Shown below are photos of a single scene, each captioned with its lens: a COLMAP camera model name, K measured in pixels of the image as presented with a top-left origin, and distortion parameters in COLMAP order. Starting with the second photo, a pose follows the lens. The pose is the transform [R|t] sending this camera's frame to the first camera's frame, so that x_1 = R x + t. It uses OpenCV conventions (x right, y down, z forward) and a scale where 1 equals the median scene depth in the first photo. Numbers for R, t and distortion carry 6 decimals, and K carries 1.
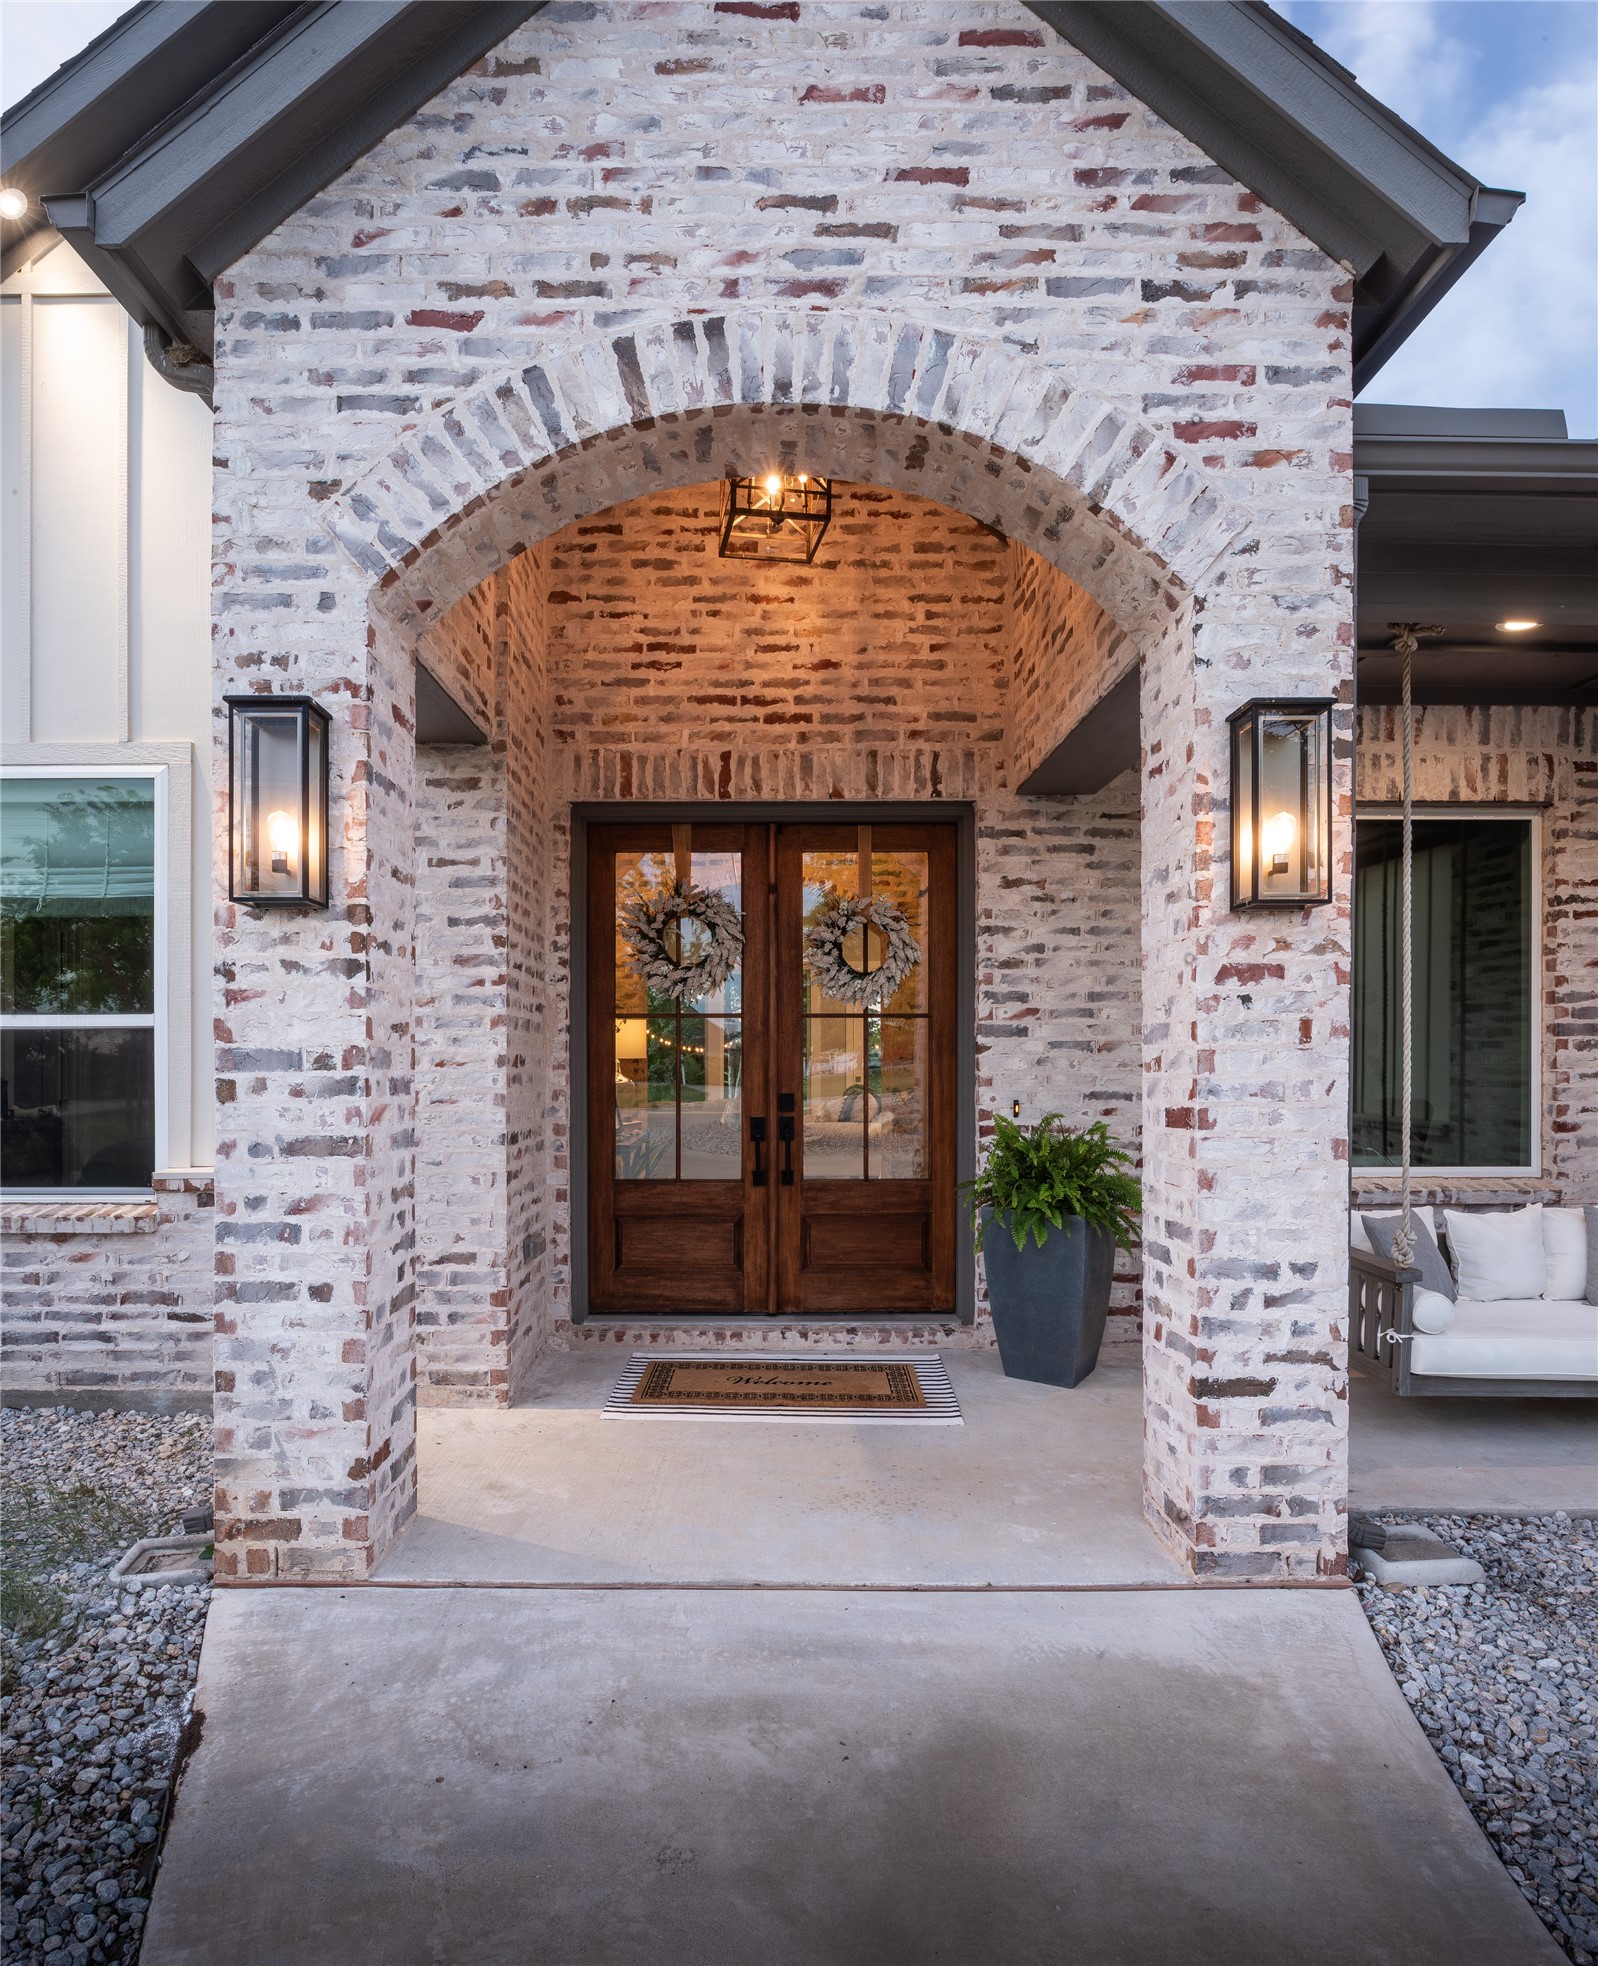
lens RADIAL K [[1085.5, 0, 766.7], [0, 1085.5, 1066.4], [0, 0, 1]] dist [-0.016586, -0.000613]
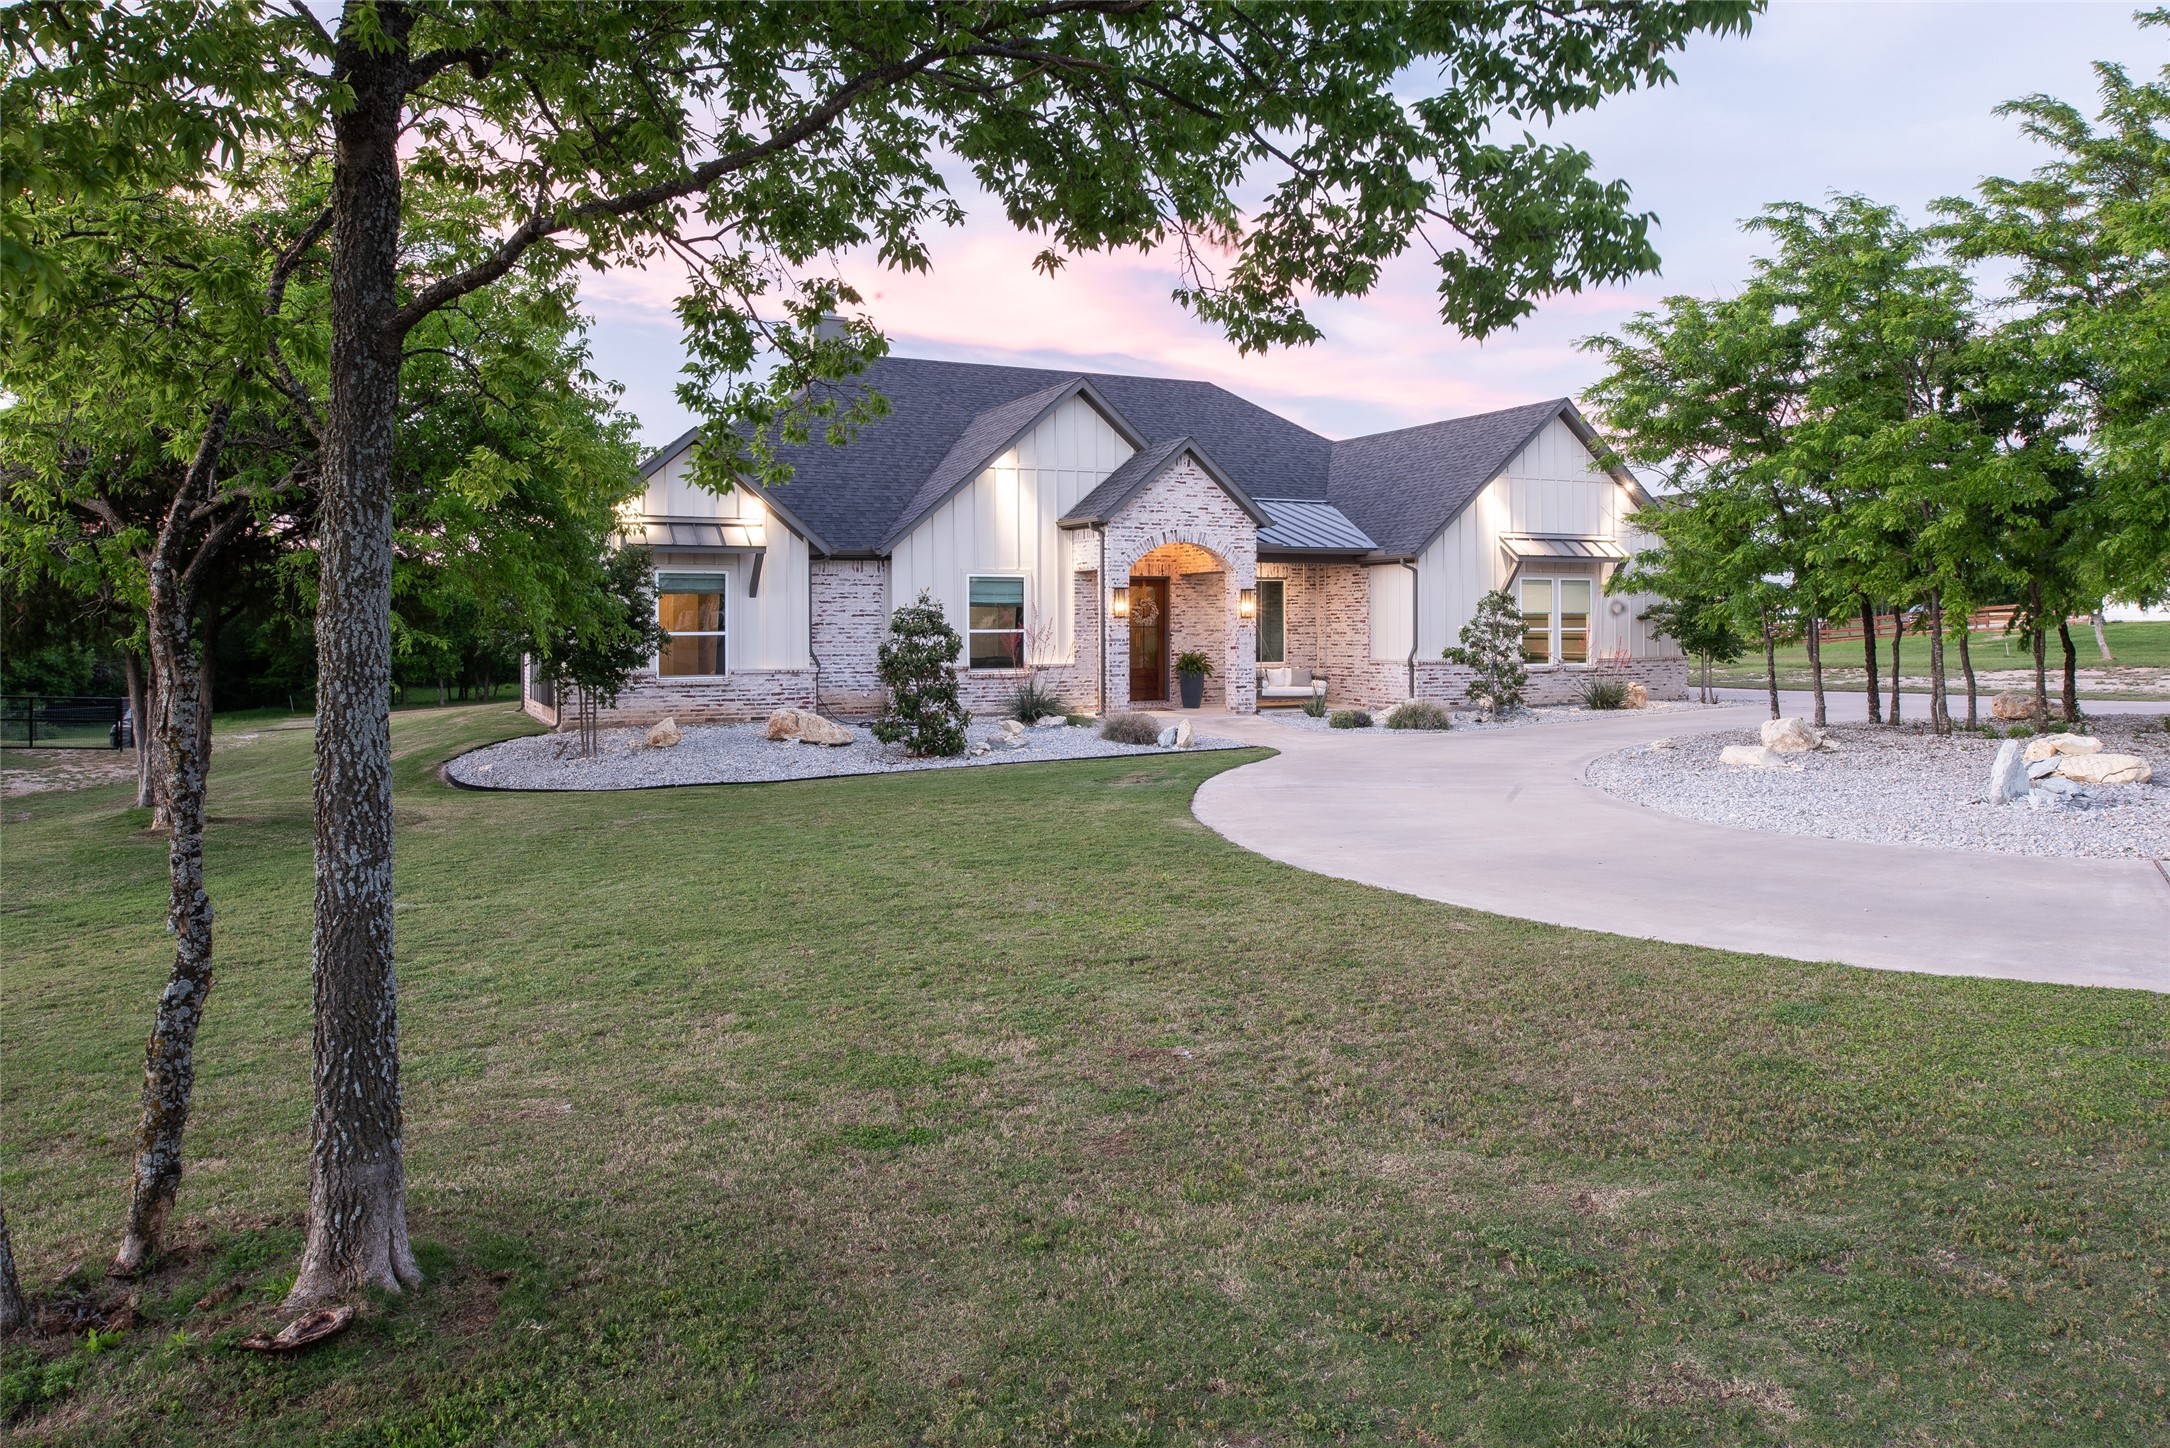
lens RADIAL K [[1502.1, 0, 1085.0], [0, 1502.1, 718.4], [0, 0, 1]] dist [-0.017520, -0.005506]
pose [[0.902000, -0.031573, 0.430579, -4.114349], [0.008143, 0.998389, 0.056151, -0.038623], [-0.431658, -0.047142, 0.900805, -6.451166]]
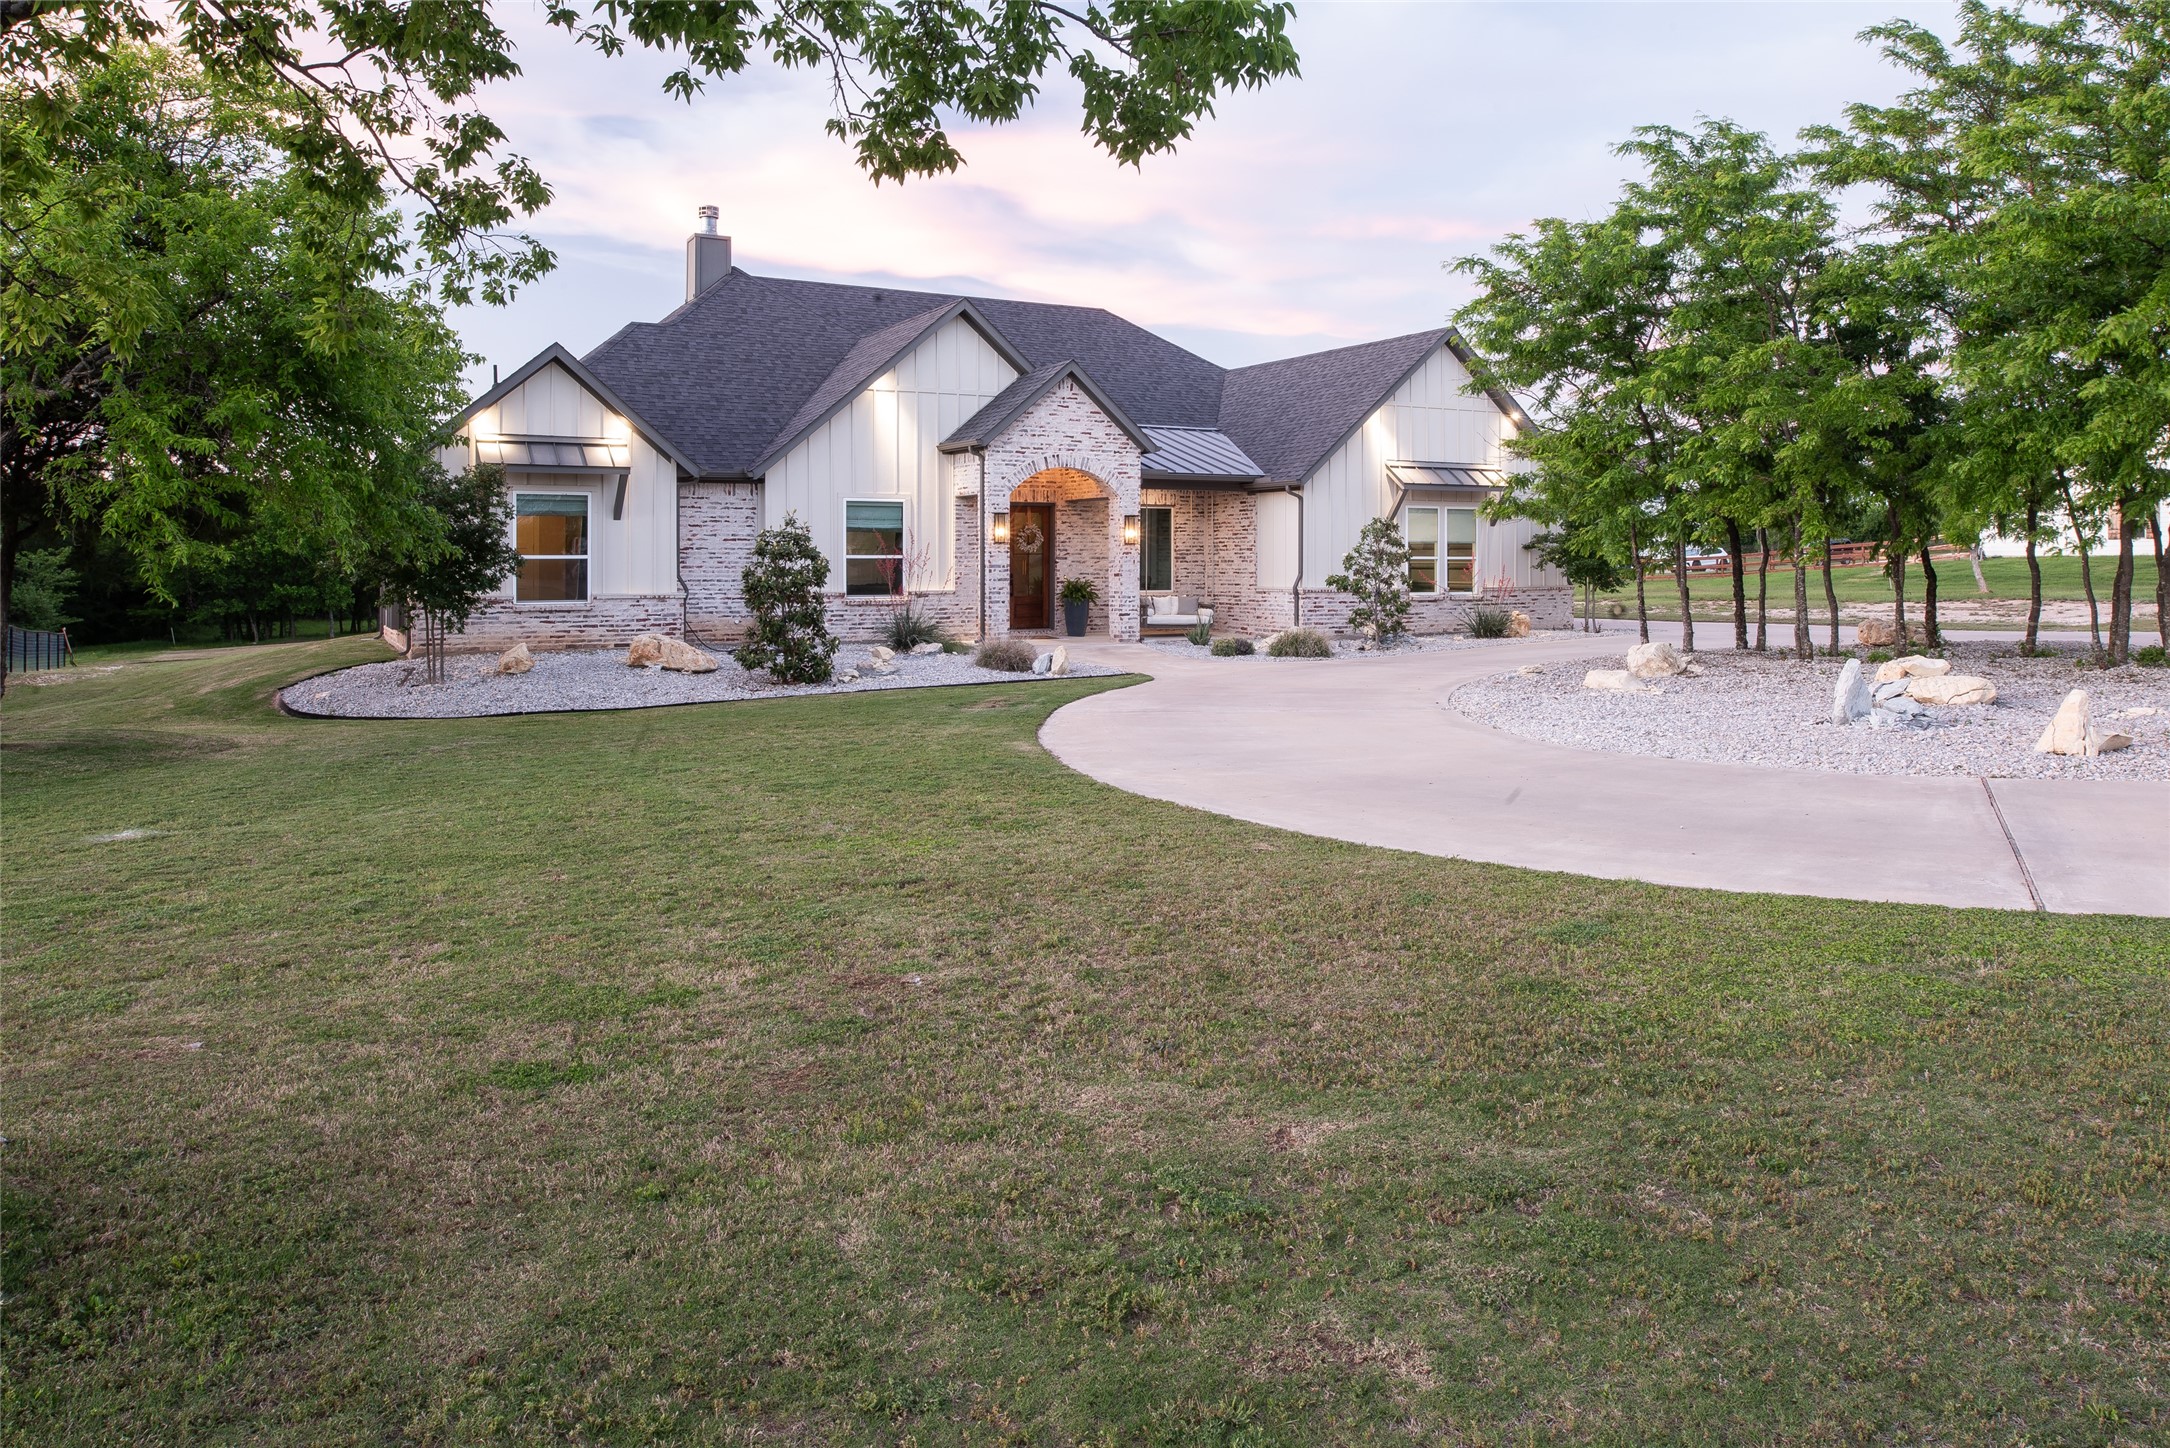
lens RADIAL K [[1502.1, 0, 1087.9], [0, 1502.1, 661.7], [0, 0, 1]] dist [-0.017520, -0.005506]
pose [[0.877067, -0.033339, 0.479209, -3.859279], [0.004281, 0.998092, 0.061603, 0.012456], [-0.480348, -0.051979, 0.875536, -6.424145]]
